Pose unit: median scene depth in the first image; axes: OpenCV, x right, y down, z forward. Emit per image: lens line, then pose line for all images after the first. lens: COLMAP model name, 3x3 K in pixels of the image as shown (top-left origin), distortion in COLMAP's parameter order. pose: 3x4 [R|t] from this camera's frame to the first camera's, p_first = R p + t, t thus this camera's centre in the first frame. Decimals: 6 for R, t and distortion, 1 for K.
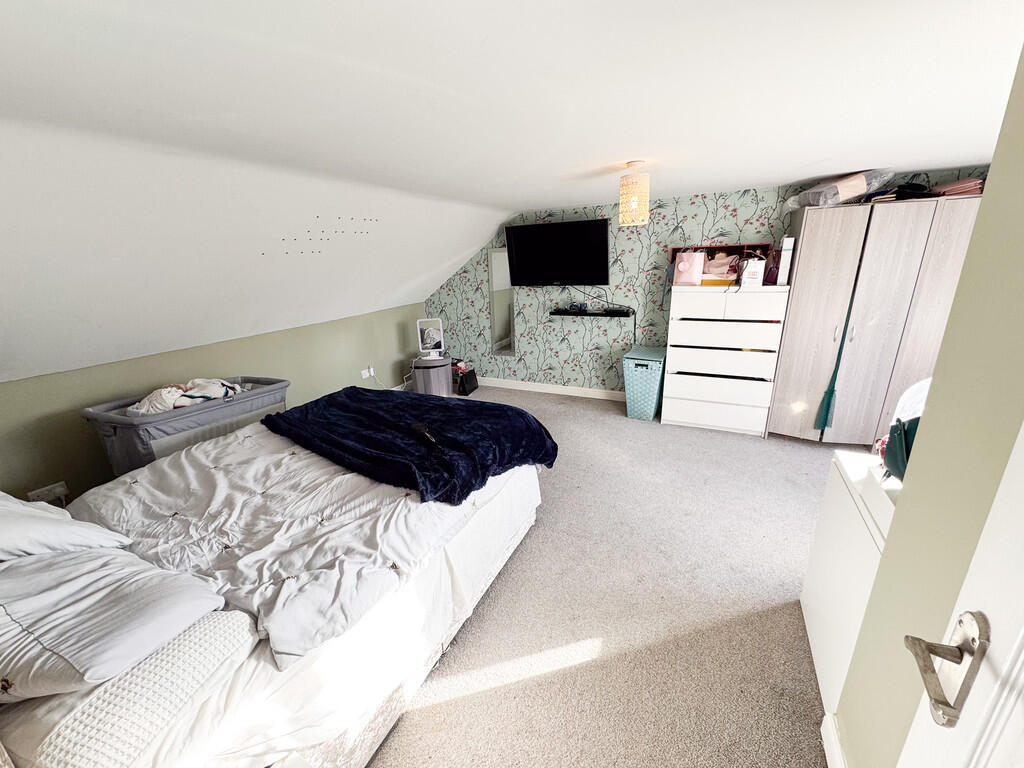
lens RADIAL K [[409.3, 0, 512.0], [0, 409.3, 384.0], [0, 0, 1]] dist [-0.000077, 0.000114]
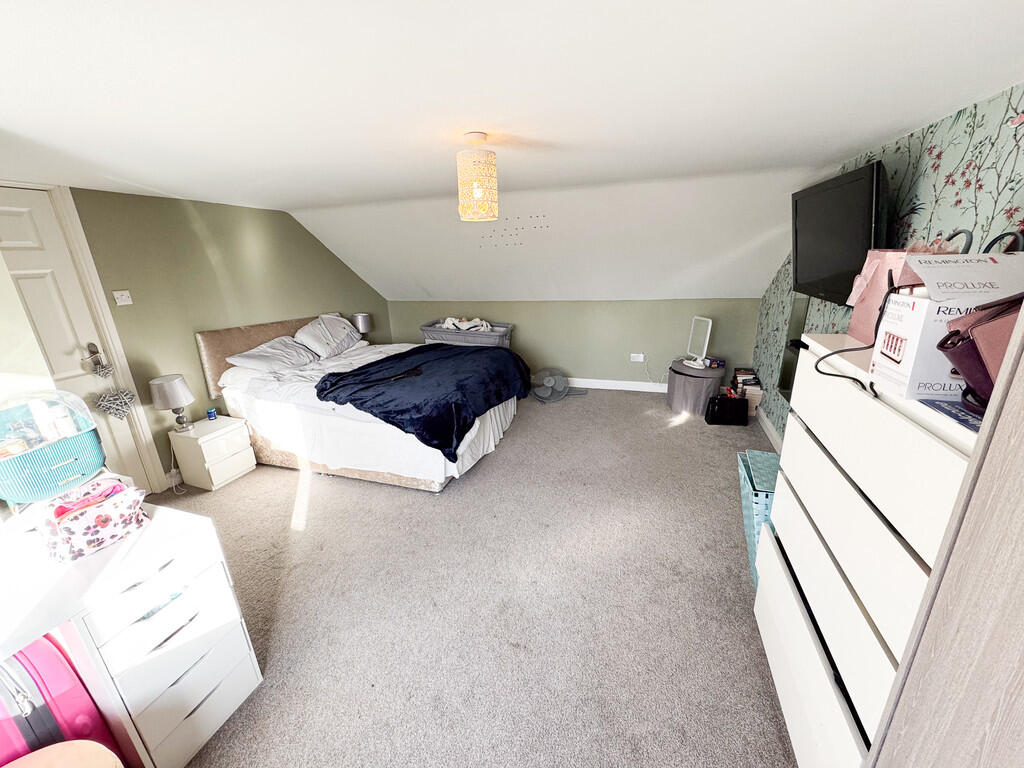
lens RADIAL K [[409.3, 0, 512.0], [0, 409.3, 384.0], [0, 0, 1]] dist [-0.000077, 0.000114]
pose [[0.148020, 0.333242, -0.931150, 0.781007], [-0.269492, 0.919483, 0.286227, -0.237386], [0.951559, 0.208570, 0.225907, 0.659752]]
